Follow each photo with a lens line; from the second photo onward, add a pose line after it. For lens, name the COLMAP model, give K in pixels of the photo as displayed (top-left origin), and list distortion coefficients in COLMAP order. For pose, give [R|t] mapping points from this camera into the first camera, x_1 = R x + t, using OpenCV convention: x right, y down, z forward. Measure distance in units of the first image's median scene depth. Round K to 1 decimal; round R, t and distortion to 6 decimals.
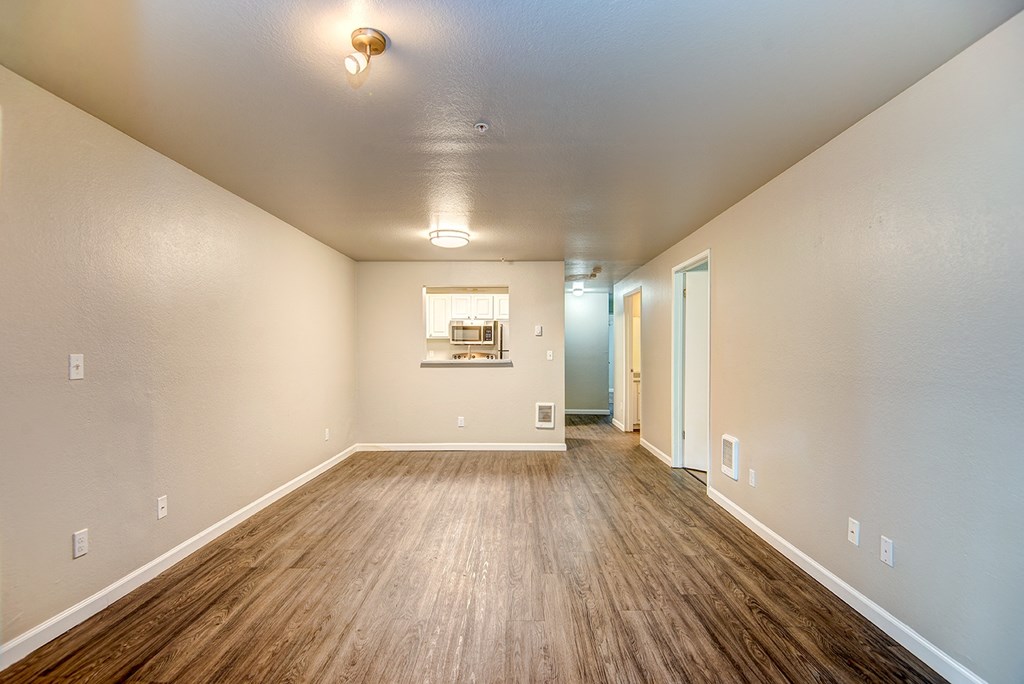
lens RADIAL K [[489.6, 0, 511.6], [0, 489.6, 343.2], [0, 0, 1]] dist [0.000657, -0.005385]
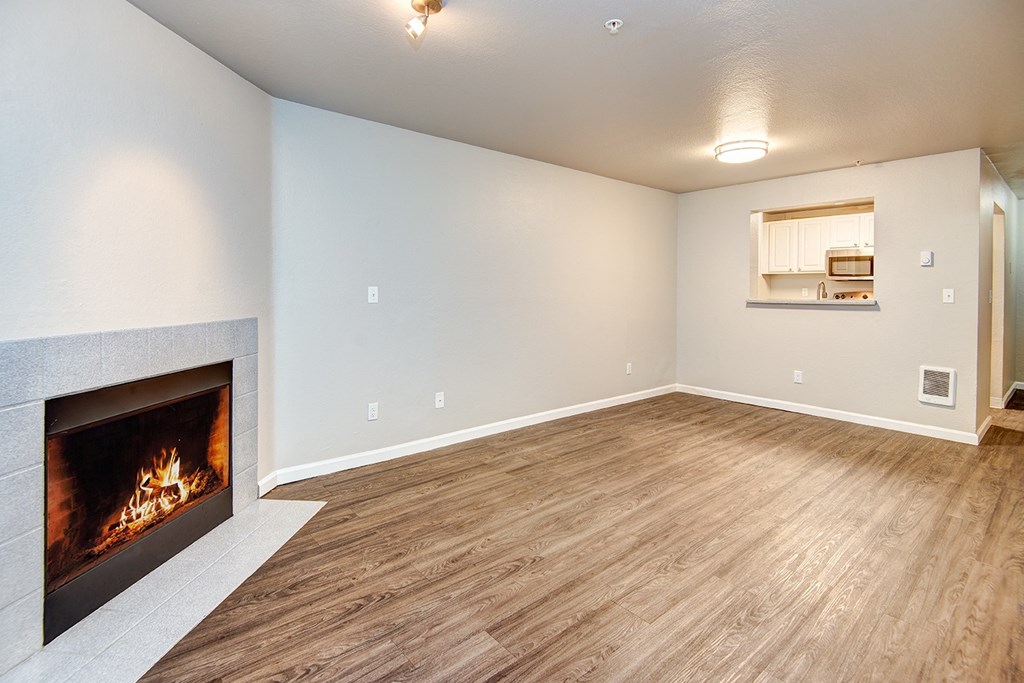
lens RADIAL K [[489.6, 0, 508.8], [0, 489.6, 288.4], [0, 0, 1]] dist [0.000657, -0.005385]
pose [[0.645123, 0.007073, -0.764046, 0.252457], [0.004556, 0.999904, 0.013103, 0.004157], [0.764065, -0.011934, 0.645029, 0.154968]]
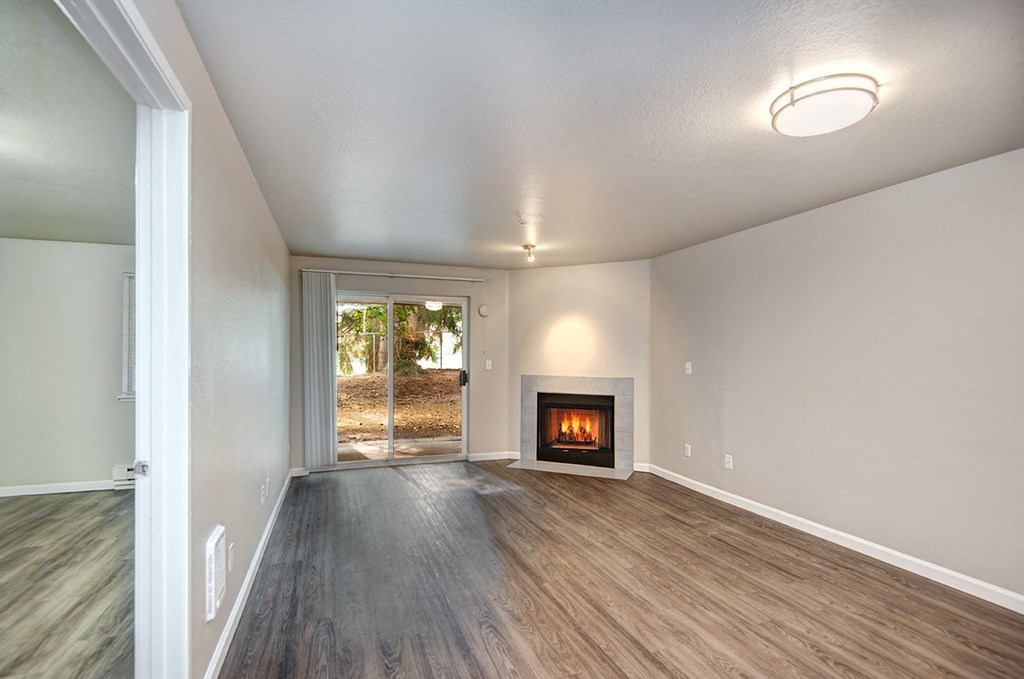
lens RADIAL K [[489.6, 0, 498.3], [0, 489.6, 352.1], [0, 0, 1]] dist [0.000657, -0.005385]
pose [[-0.951132, -0.006785, -0.308711, 0.261848], [0.002059, 0.999597, -0.028315, 0.016962], [0.308779, -0.027567, -0.950734, 1.281624]]
